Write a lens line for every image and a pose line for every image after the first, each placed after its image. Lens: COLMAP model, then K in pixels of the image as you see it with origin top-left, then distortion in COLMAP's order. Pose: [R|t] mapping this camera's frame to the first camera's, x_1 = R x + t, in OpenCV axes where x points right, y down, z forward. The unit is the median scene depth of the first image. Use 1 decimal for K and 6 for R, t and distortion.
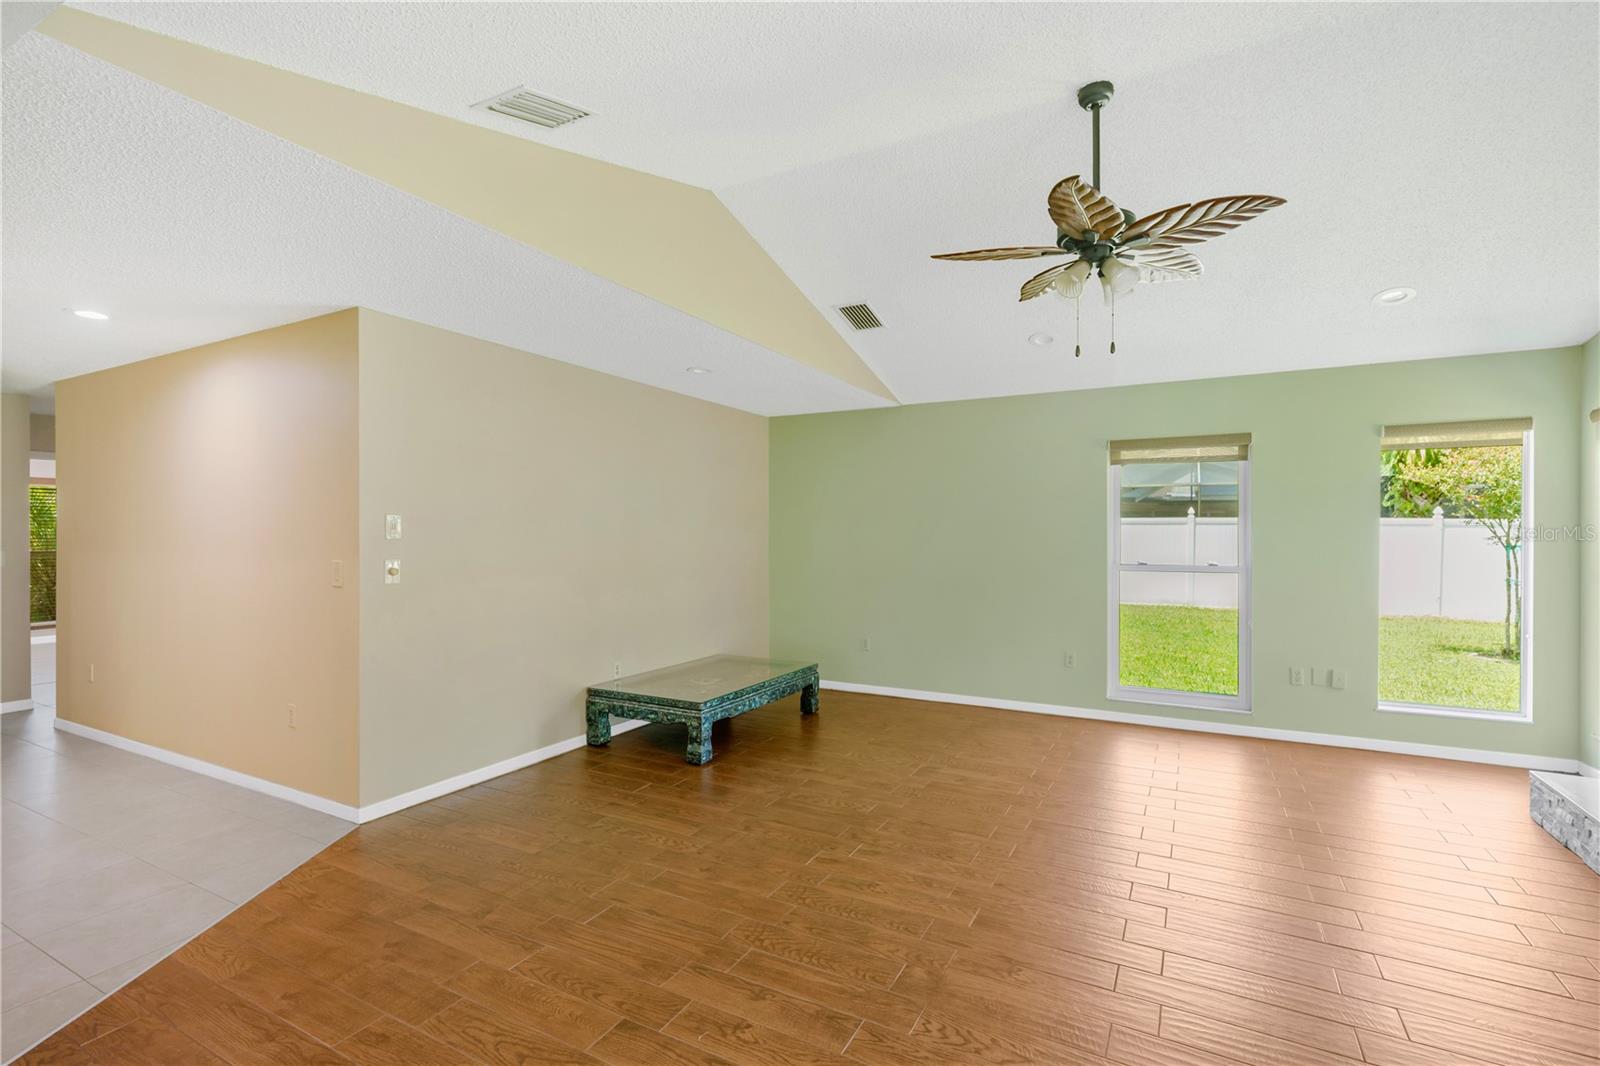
lens RADIAL K [[730.1, 0, 803.4], [0, 730.1, 537.3], [0, 0, 1]] dist [-0.004232, 0.001336]
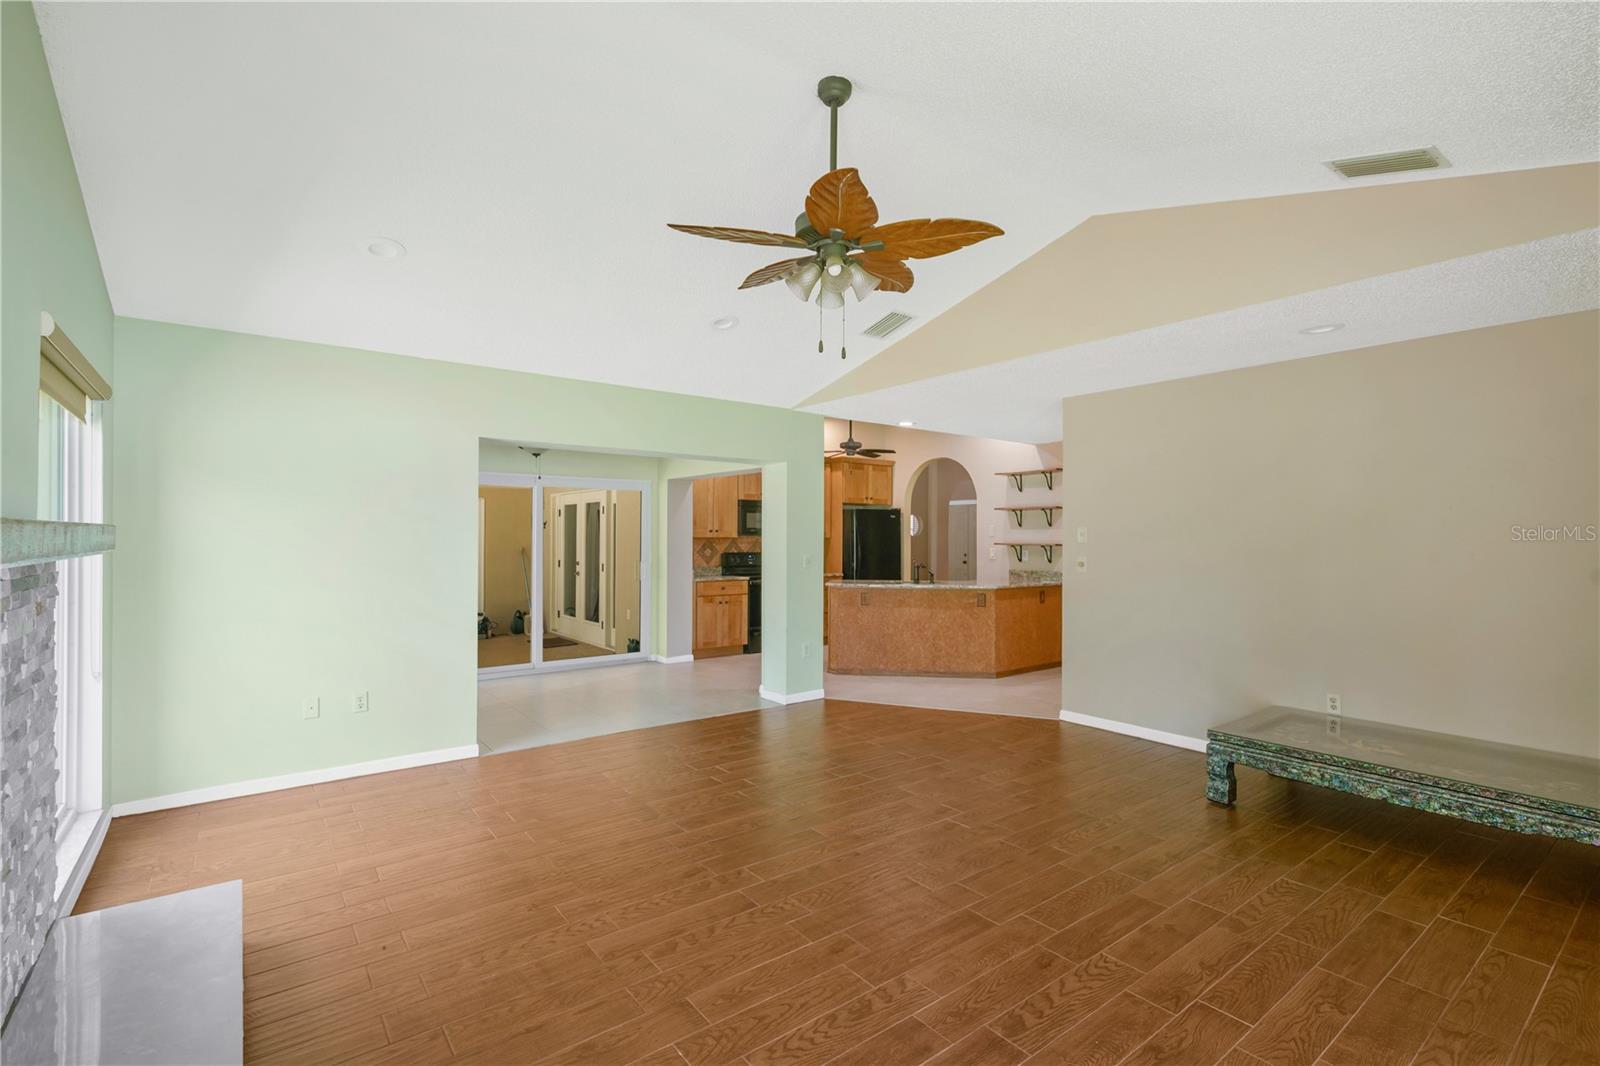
lens RADIAL K [[730.1, 0, 813.3], [0, 730.1, 532.9], [0, 0, 1]] dist [-0.004232, 0.001336]
pose [[-0.396291, -0.007642, -0.918093, 0.820356], [-0.009834, 0.999943, -0.004078, -0.004210], [0.918072, 0.007412, -0.396343, 0.857551]]
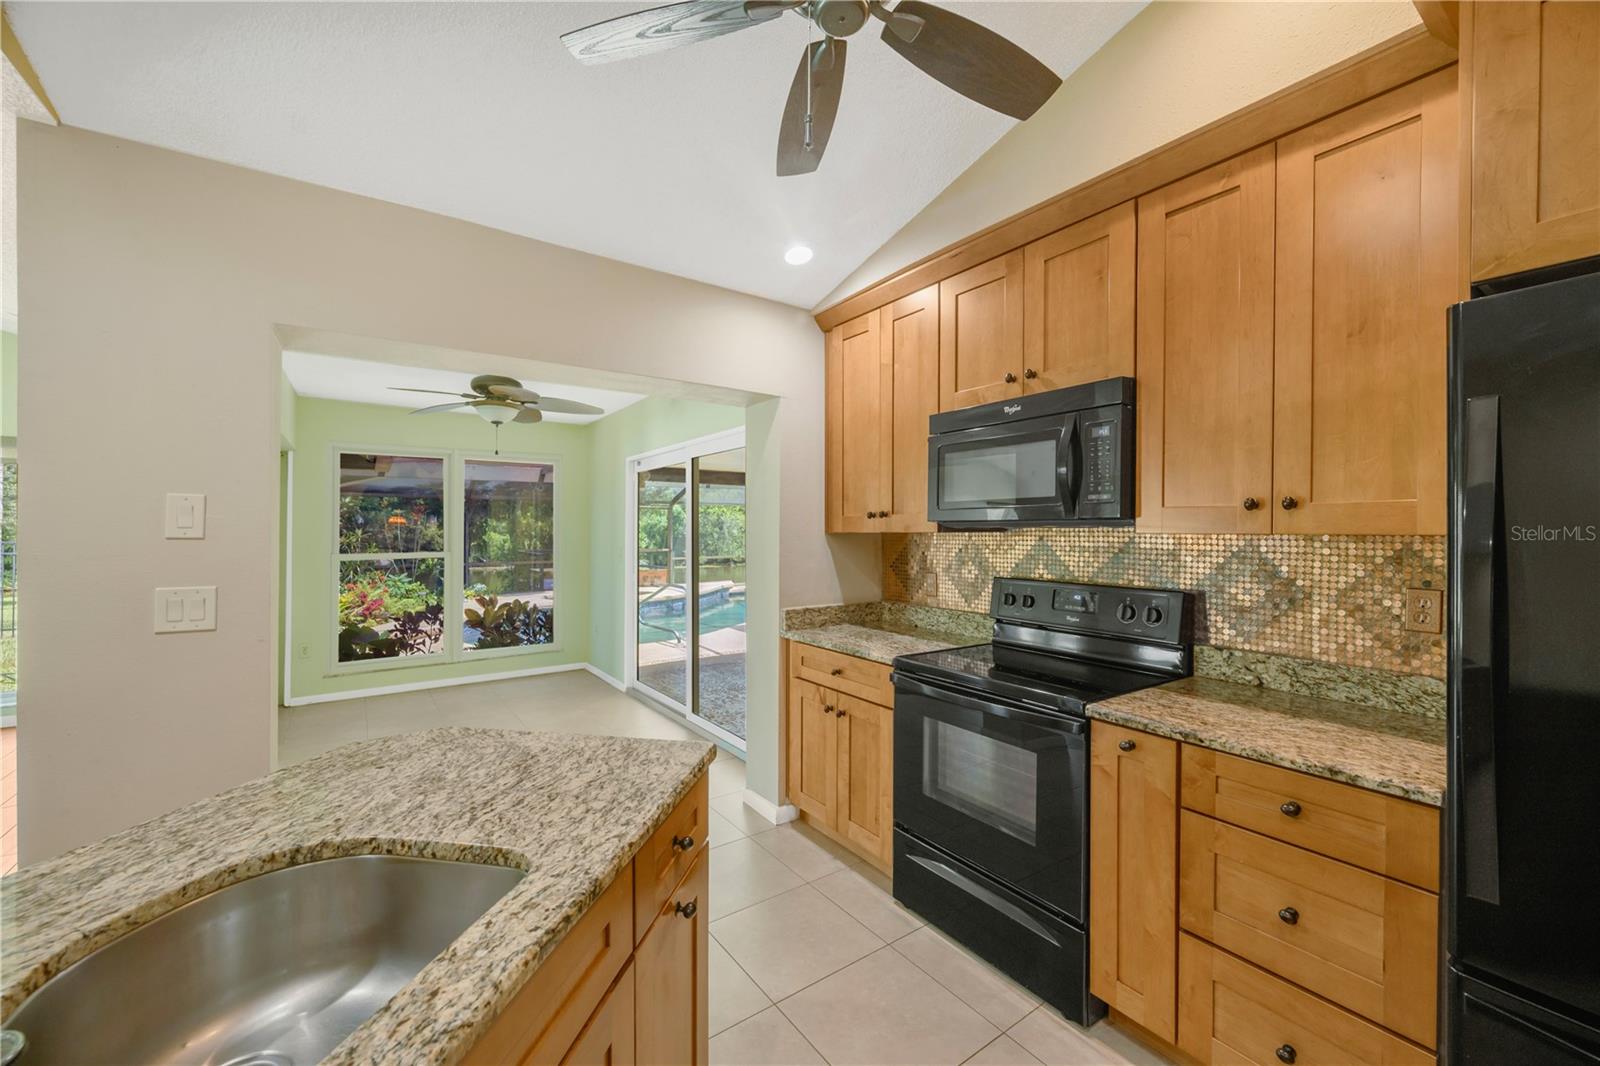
lens RADIAL K [[632.0, 0, 812.3], [0, 632.0, 535.8], [0, 0, 1]] dist [0.001018, -0.000794]
pose [[-0.897772, -0.003414, 0.440448, -1.006781], [0.004286, 0.999855, 0.016487, -0.004627], [-0.440440, 0.016689, -0.897627, 0.449869]]
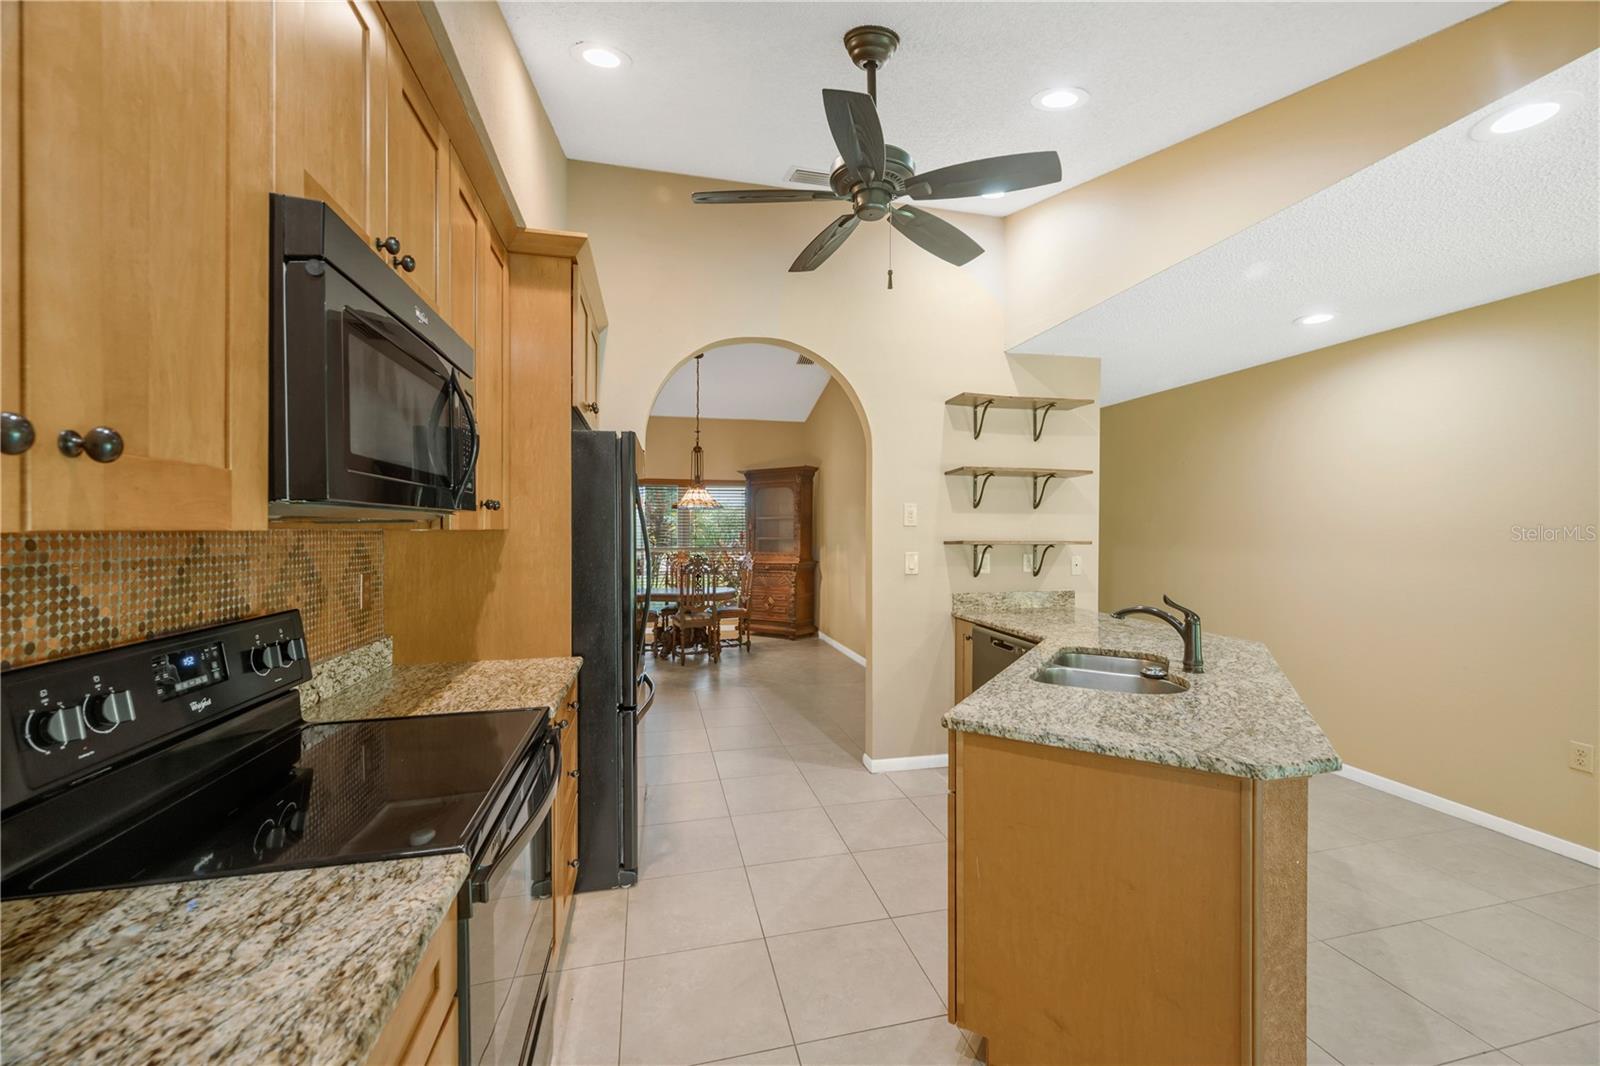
lens RADIAL K [[632.0, 0, 812.0], [0, 632.0, 532.3], [0, 0, 1]] dist [0.001018, -0.000794]
pose [[0.663647, 0.005512, -0.748026, -0.615084], [-0.008276, 0.999966, 0.000026, 0.001105], [0.748000, 0.006173, 0.663670, -0.091703]]
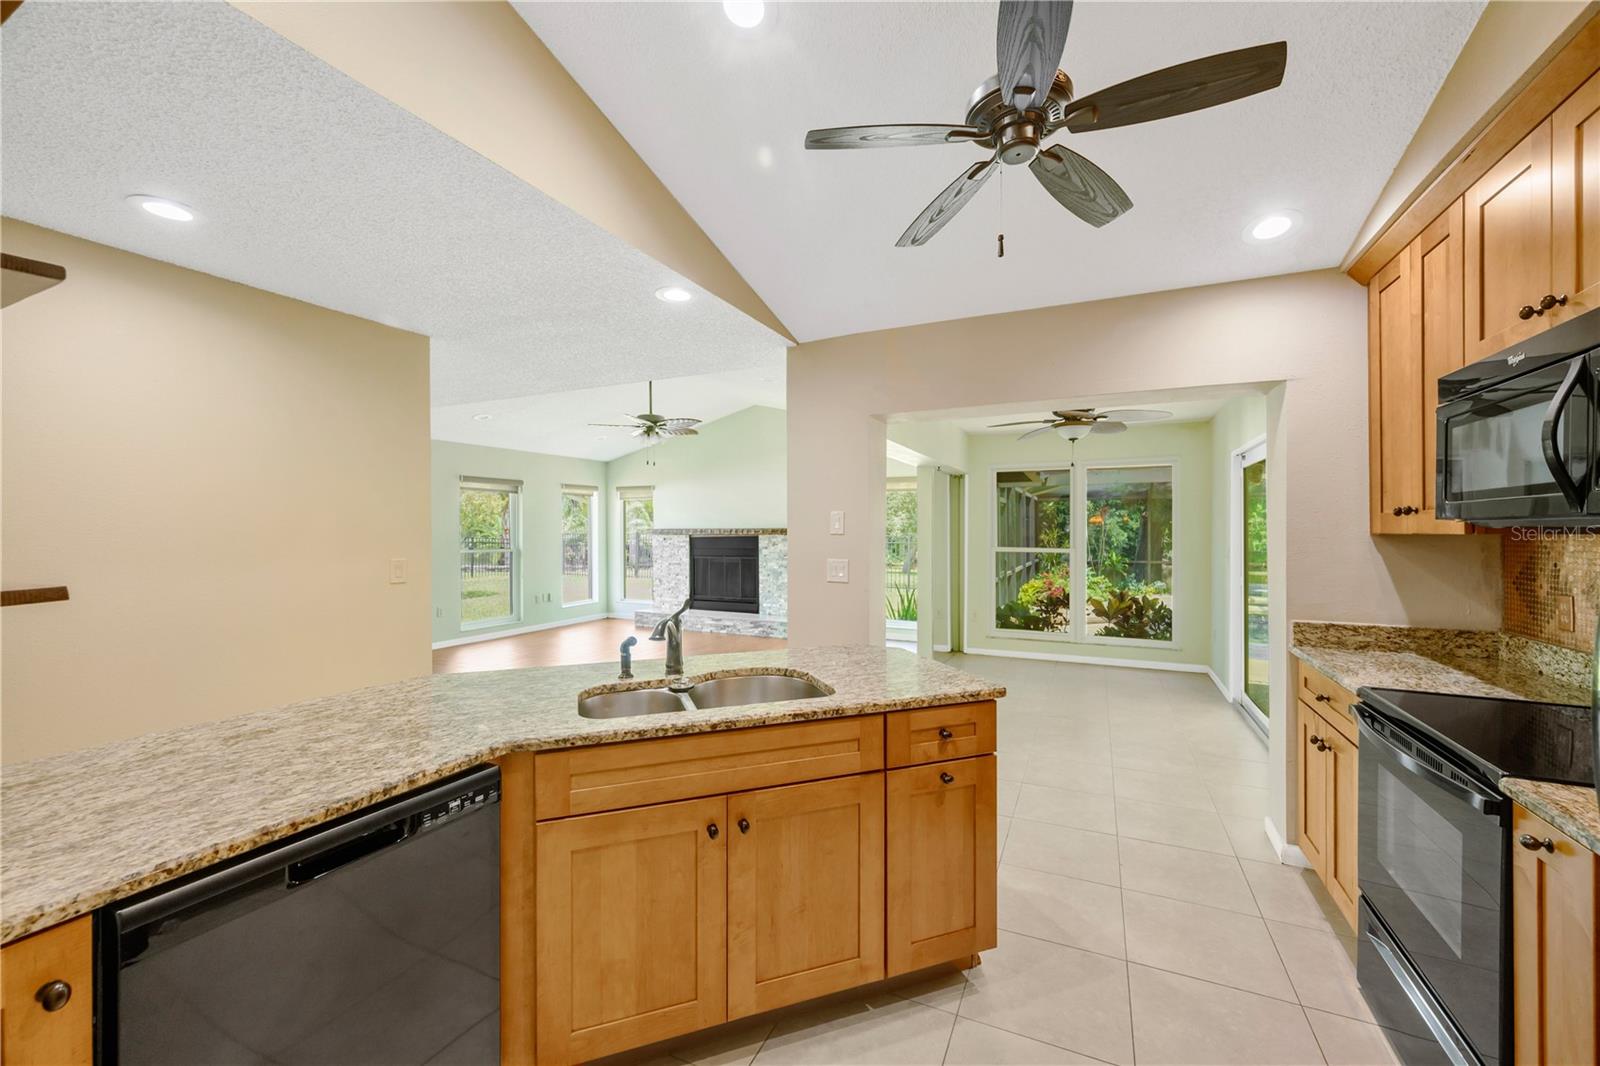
lens RADIAL K [[632.0, 0, 801.6], [0, 632.0, 531.3], [0, 0, 1]] dist [0.001018, -0.000794]
pose [[-0.050654, -0.003287, 0.998711, -1.240457], [0.008631, 0.999956, 0.003729, -0.005137], [-0.998679, 0.008808, -0.050624, 0.352082]]
